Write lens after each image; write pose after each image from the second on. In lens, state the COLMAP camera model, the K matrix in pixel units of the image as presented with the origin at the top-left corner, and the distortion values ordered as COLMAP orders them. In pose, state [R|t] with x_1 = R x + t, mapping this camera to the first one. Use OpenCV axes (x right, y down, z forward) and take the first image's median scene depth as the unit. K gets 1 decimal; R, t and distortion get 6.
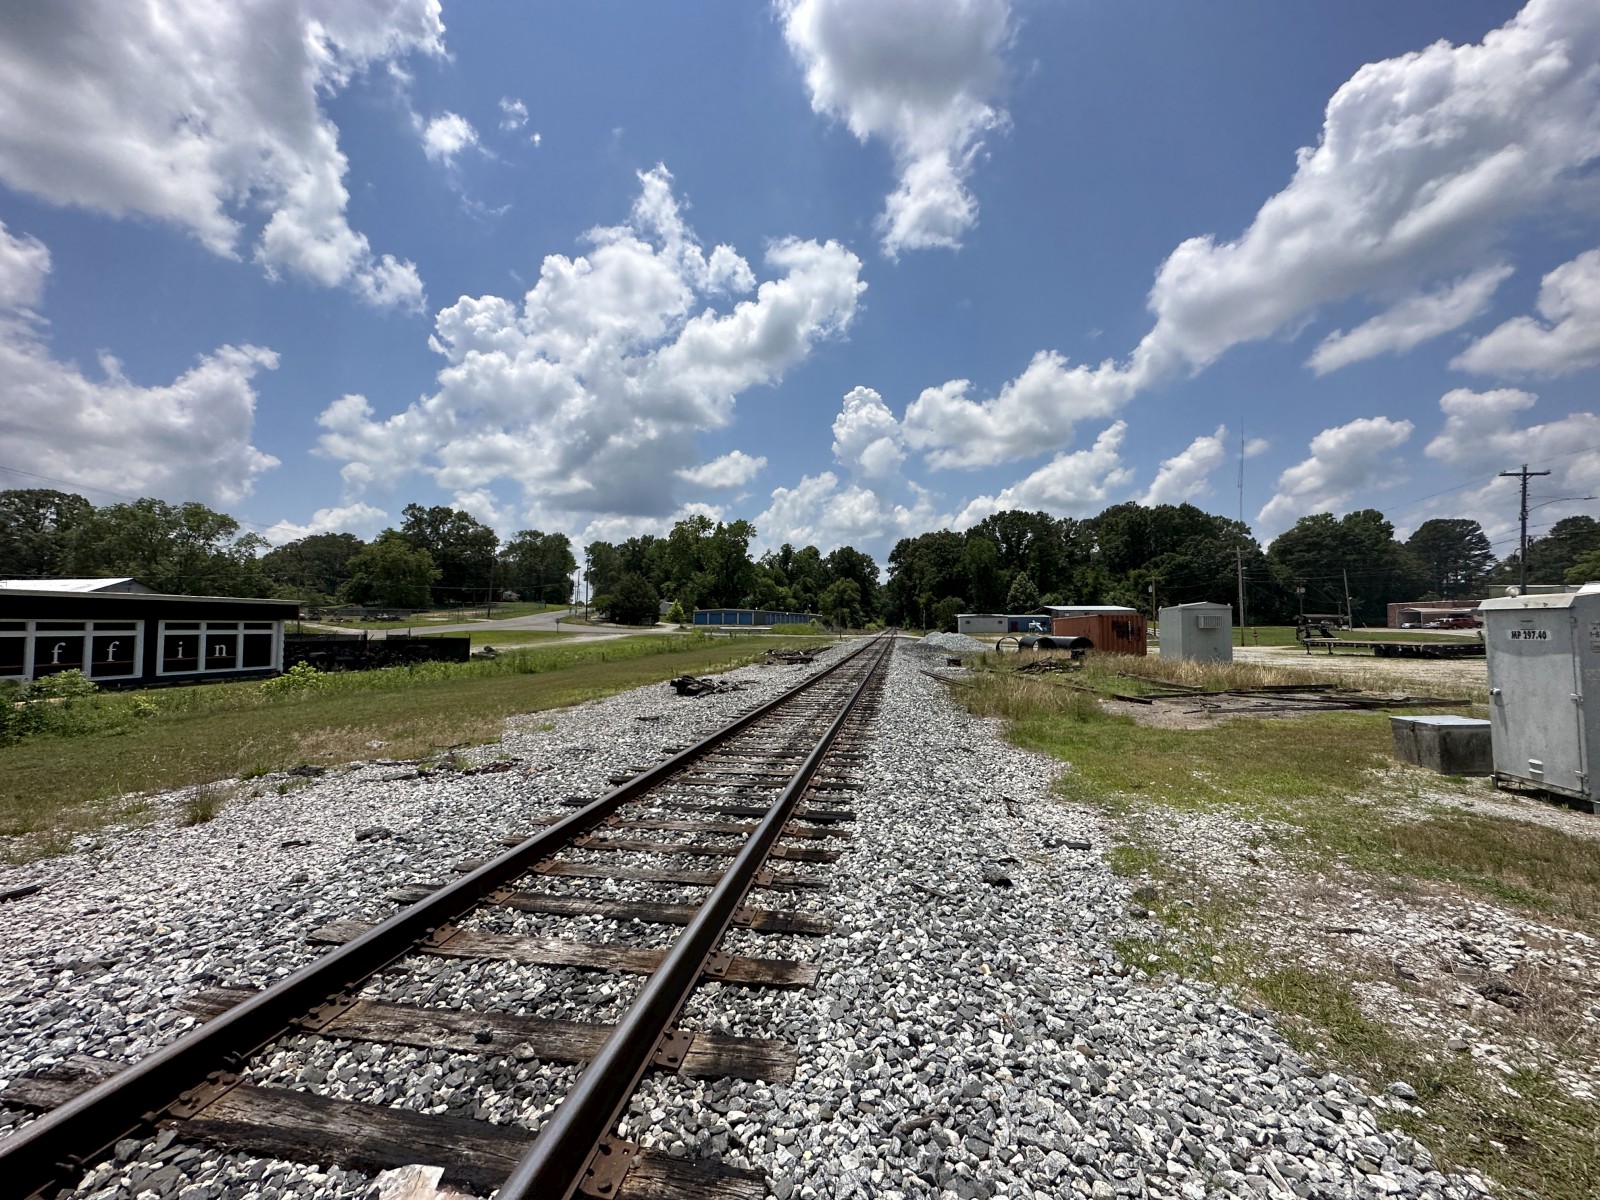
lens RADIAL K [[637.6, 0, 805.3], [0, 637.6, 598.7], [0, 0, 1]] dist [-0.001607, 0.000593]
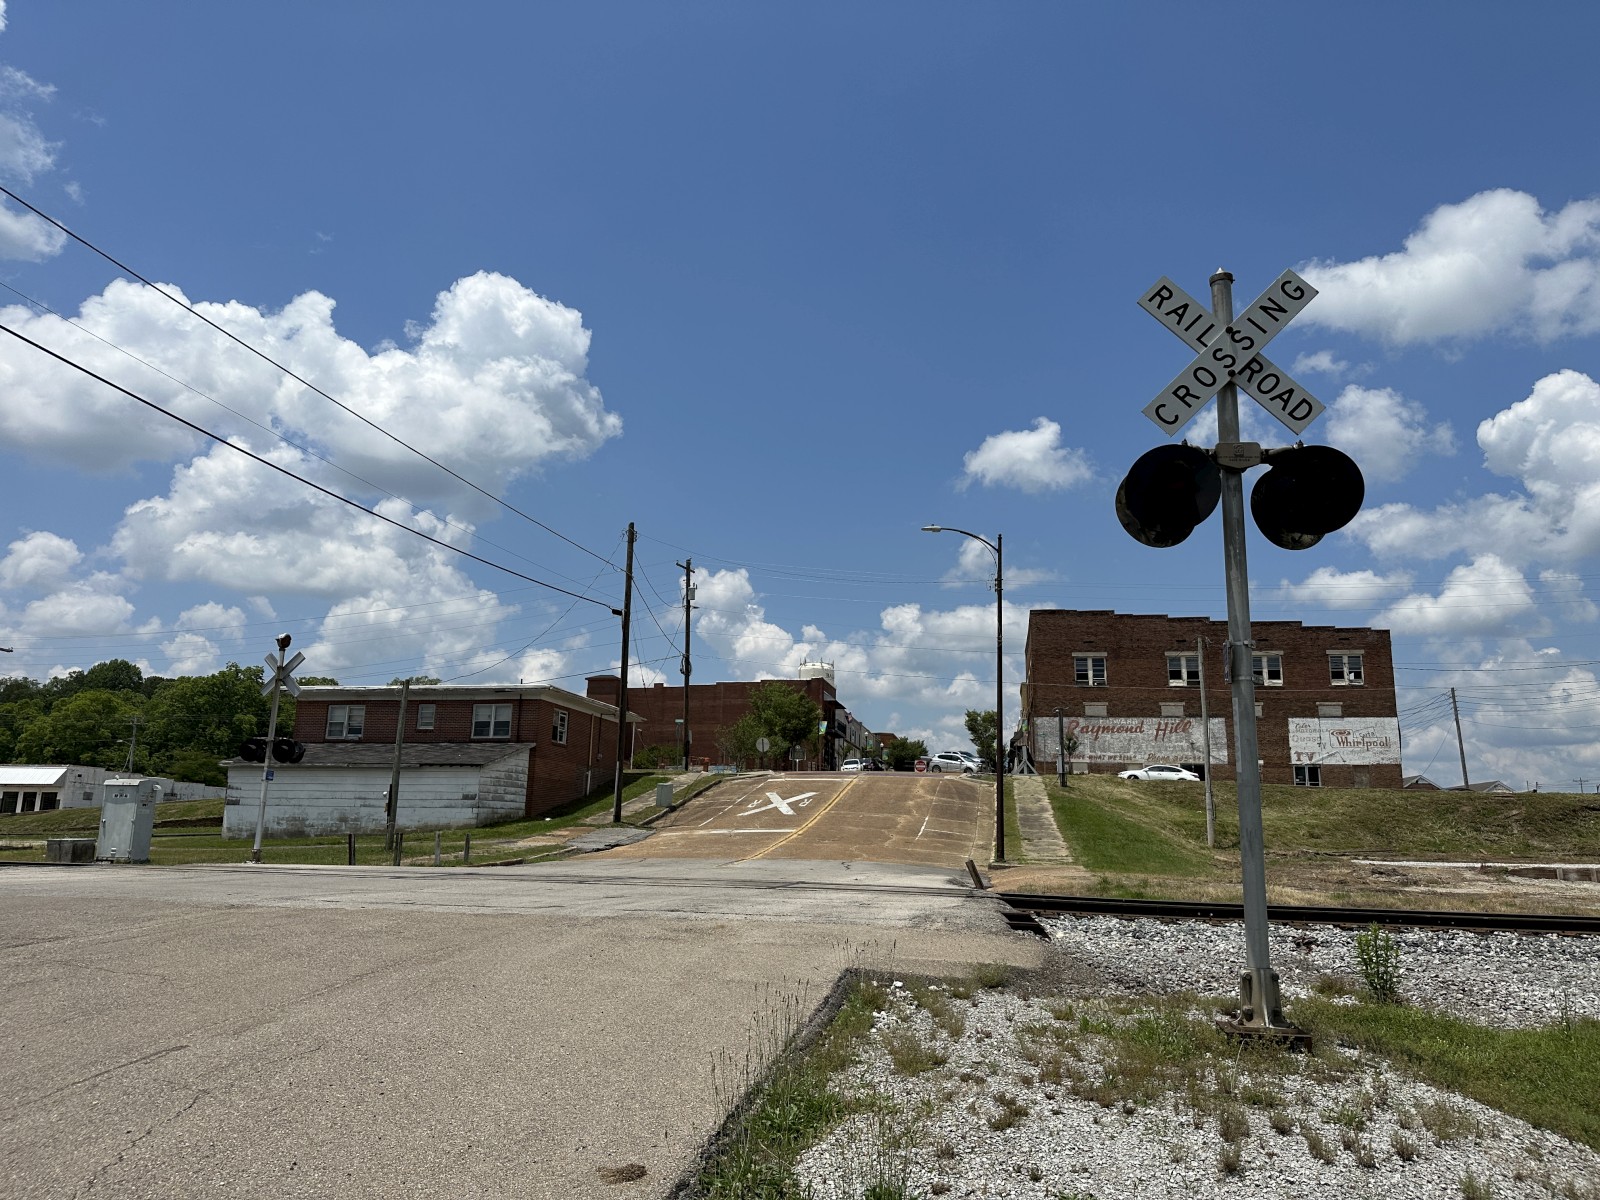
lens RADIAL K [[1107.7, 0, 804.2], [0, 1107.7, 600.9], [0, 0, 1]] dist [-0.007755, -0.001218]
pose [[0.019897, 0.211797, 0.977111, -3.572176], [-0.060952, 0.975744, -0.210260, 0.066759], [-0.997942, -0.055374, 0.032323, -1.962861]]
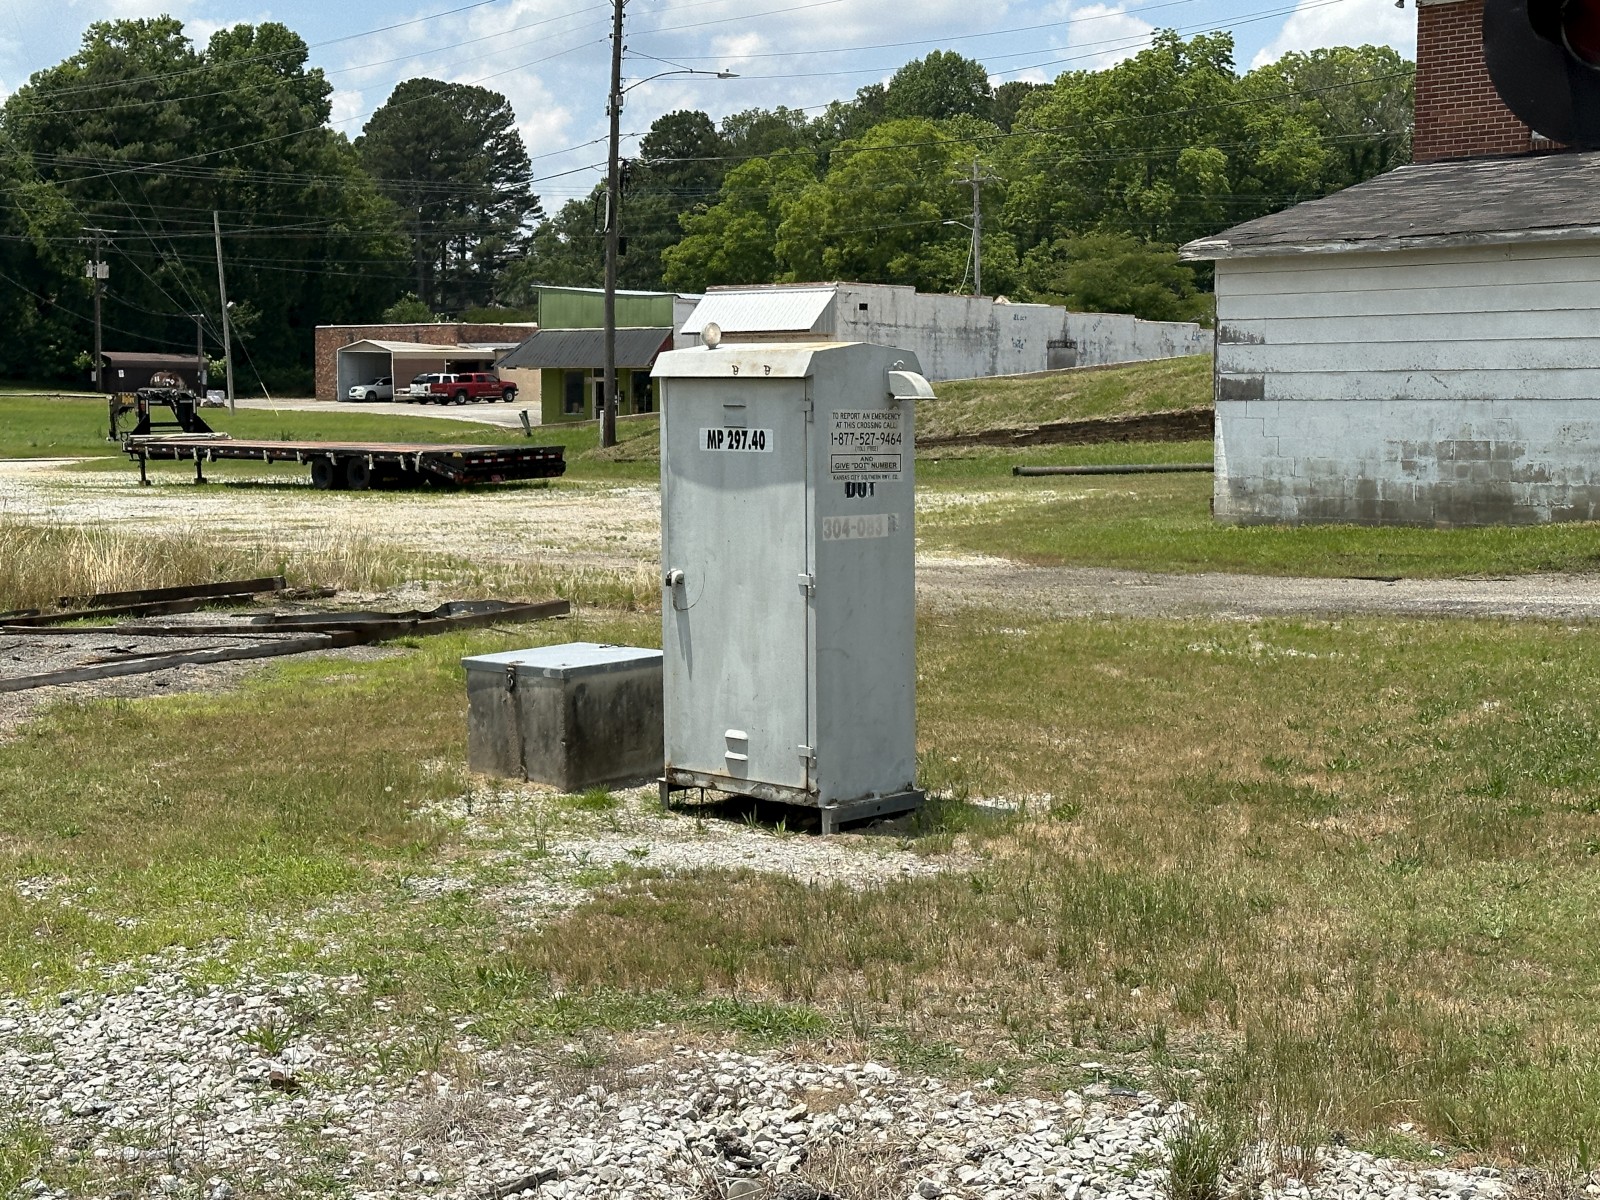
lens RADIAL K [[2549.1, 0, 813.4], [0, 2549.1, 598.3], [0, 0, 1]] dist [0.134544, 0.000000]
pose [[0.593378, -0.058410, 0.802802, -0.229508], [-0.042740, 0.993670, 0.103888, -0.018947], [-0.803789, -0.095956, 0.587125, -0.050514]]
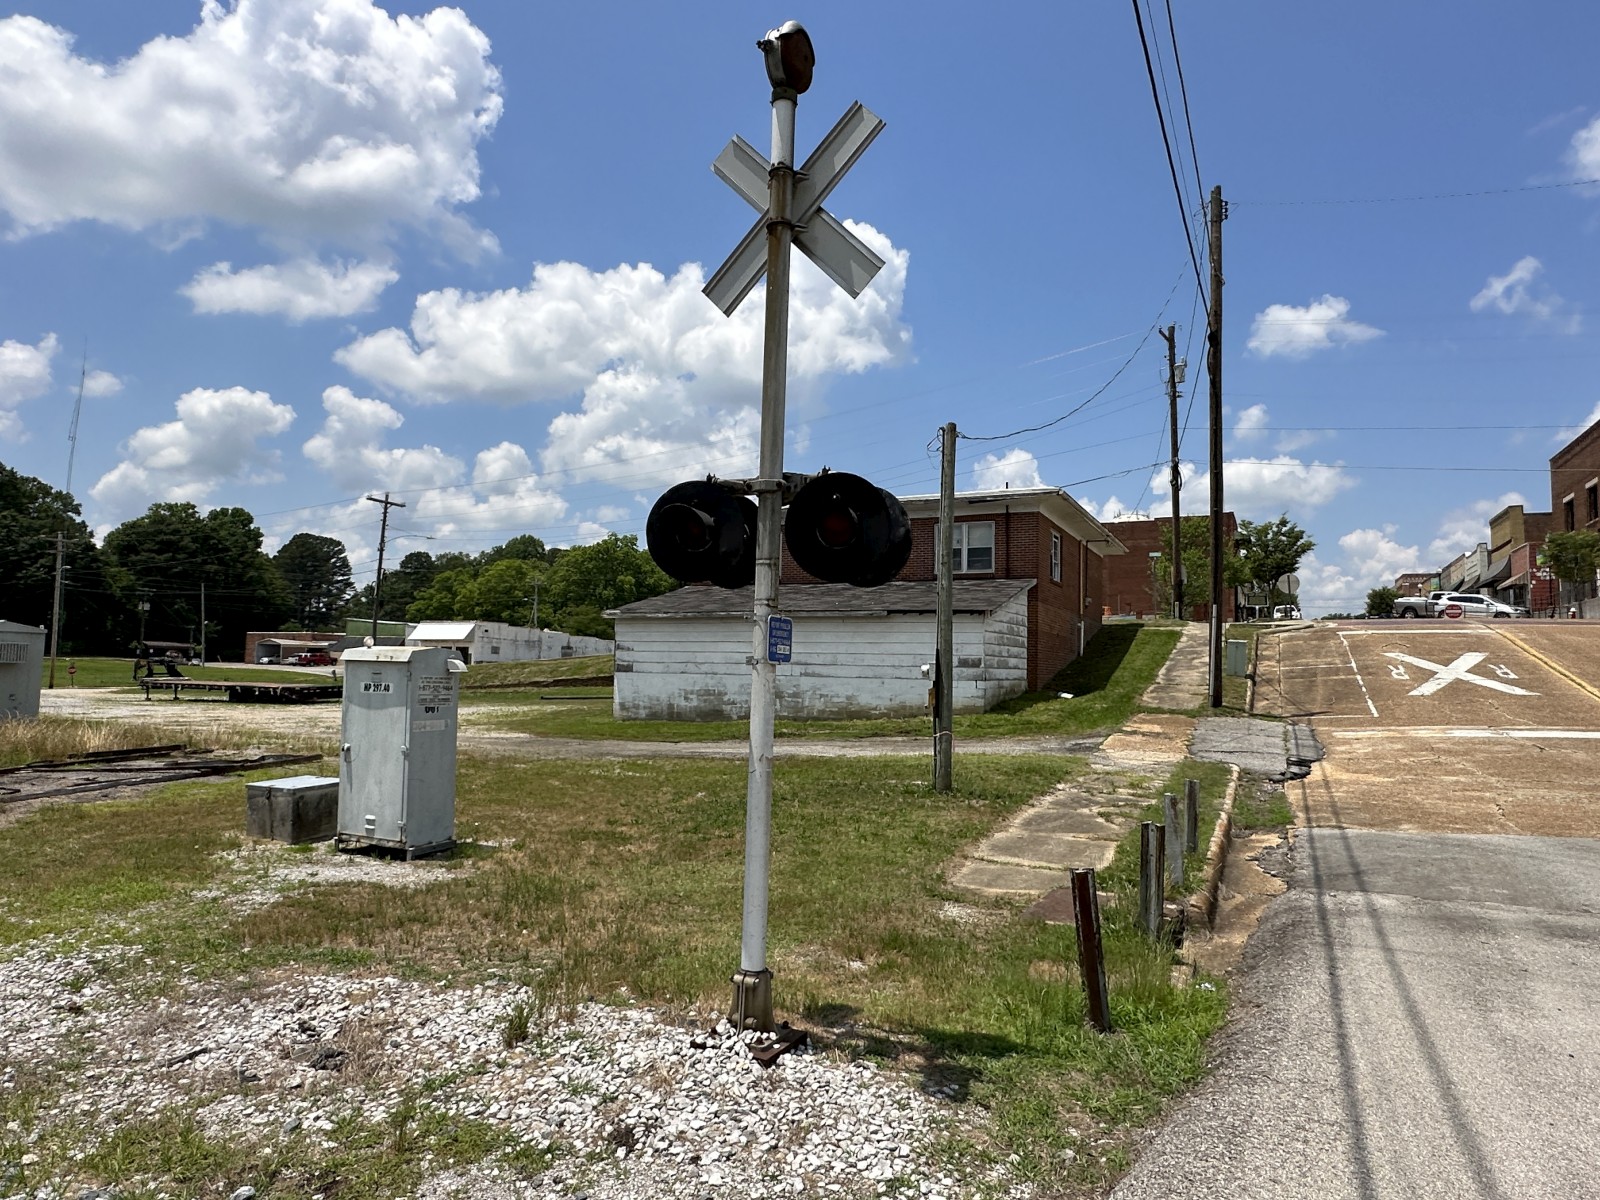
lens RADIAL K [[970.7, 0, 790.8], [0, 970.7, 609.0], [0, 0, 1]] dist [-0.006398, 0.003404]
pose [[0.311936, 0.072134, 0.947361, -0.097809], [-0.067168, 0.996293, -0.053743, -0.029651], [-0.947726, -0.046868, 0.315625, -0.076465]]
